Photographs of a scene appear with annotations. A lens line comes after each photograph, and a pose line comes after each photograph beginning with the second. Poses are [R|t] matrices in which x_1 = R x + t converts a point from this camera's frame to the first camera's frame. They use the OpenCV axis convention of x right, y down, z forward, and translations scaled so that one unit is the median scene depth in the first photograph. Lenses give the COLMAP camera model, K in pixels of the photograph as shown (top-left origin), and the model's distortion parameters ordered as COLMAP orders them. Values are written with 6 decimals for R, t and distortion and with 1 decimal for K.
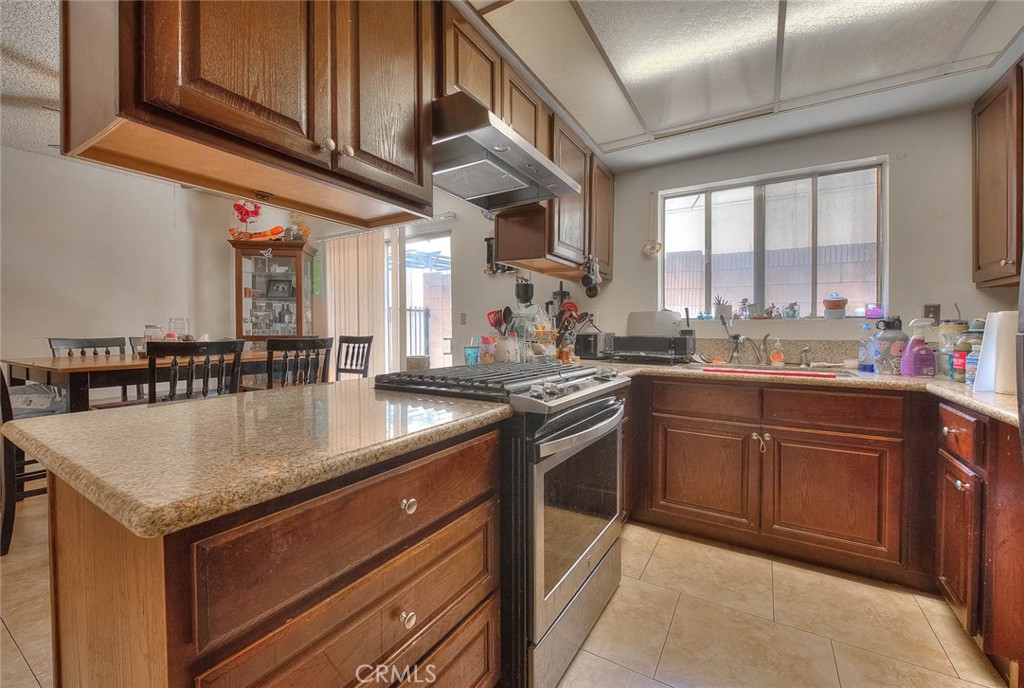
lens RADIAL K [[413.2, 0, 511.7], [0, 413.2, 332.7], [0, 0, 1]] dist [-0.000301, -0.003750]
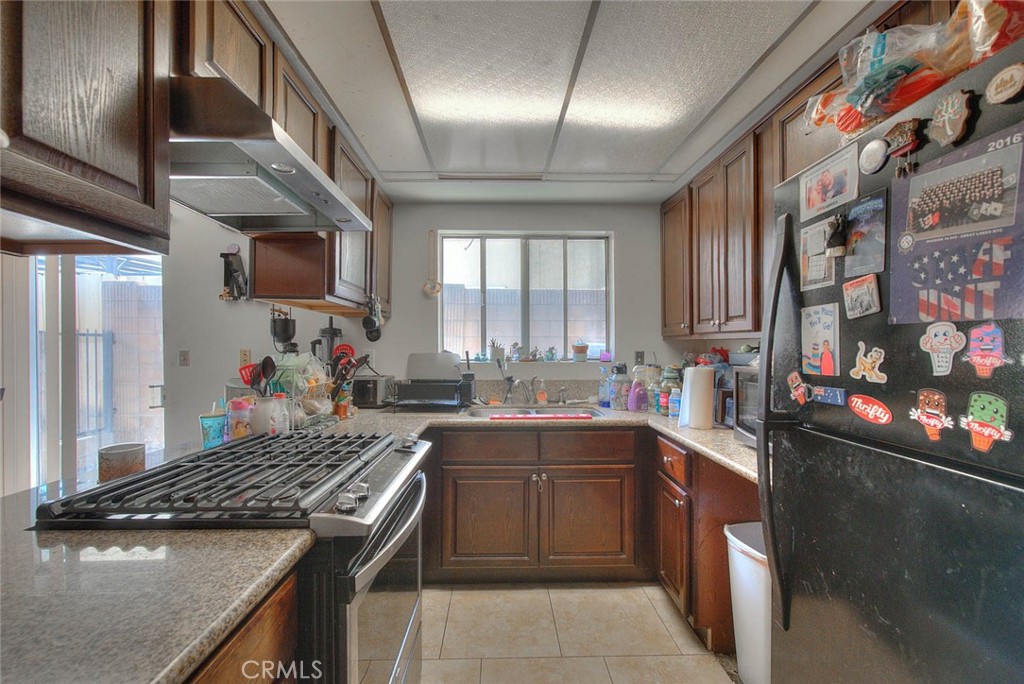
lens RADIAL K [[422.1, 0, 507.7], [0, 422.1, 344.0], [0, 0, 1]] dist [0.000087, -0.003656]
pose [[0.842199, 0.003964, 0.539153, -0.059445], [0.003696, 0.999907, -0.013125, -0.075950], [-0.539155, 0.013046, 0.842106, 0.092458]]
